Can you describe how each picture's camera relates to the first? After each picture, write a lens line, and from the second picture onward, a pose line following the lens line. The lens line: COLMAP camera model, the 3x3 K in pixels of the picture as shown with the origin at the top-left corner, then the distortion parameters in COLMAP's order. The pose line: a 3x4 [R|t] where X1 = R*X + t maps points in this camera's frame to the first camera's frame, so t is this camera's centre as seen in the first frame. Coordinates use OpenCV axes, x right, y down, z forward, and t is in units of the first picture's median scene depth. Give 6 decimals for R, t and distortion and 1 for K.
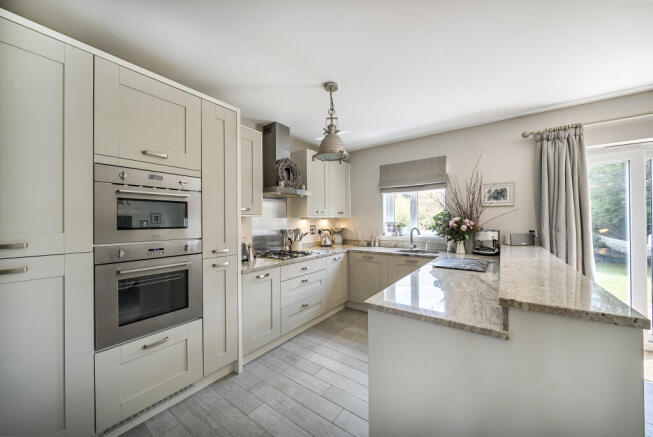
lens RADIAL K [[238.0, 0, 326.5], [0, 238.0, 218.5], [0, 0, 1]] dist [0.000589, 0.000083]
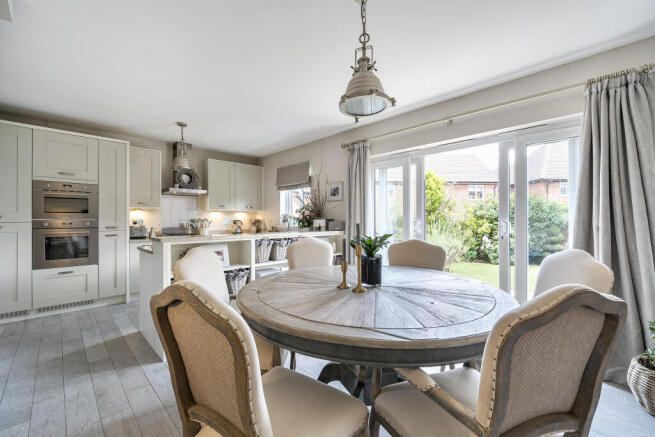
lens RADIAL K [[268.1, 0, 327.5], [0, 268.1, 218.5], [0, 0, 1]] dist [-0.002230, -0.000310]
pose [[0.989060, 0.005990, -0.147394, 0.880664], [-0.004781, 0.999952, 0.008556, 0.031083], [0.147438, -0.007758, 0.989041, -0.431033]]
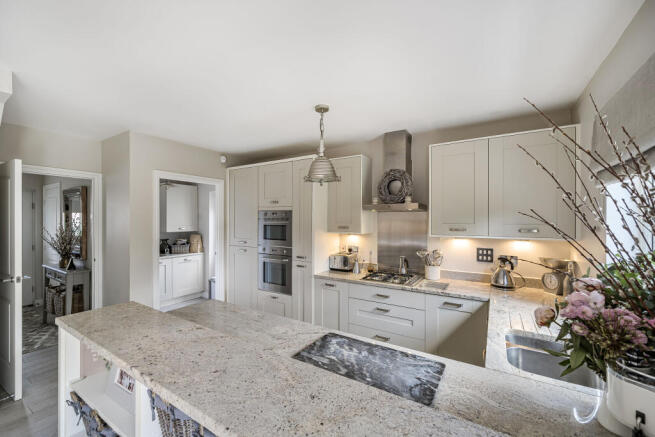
lens RADIAL K [[268.1, 0, 327.5], [0, 268.1, 218.5], [0, 0, 1]] dist [-0.002230, -0.000310]
pose [[0.071247, 0.002021, -0.997457, 0.809362], [0.005317, 0.999983, 0.002406, -0.071893], [0.997445, -0.005475, 0.071235, 0.673716]]
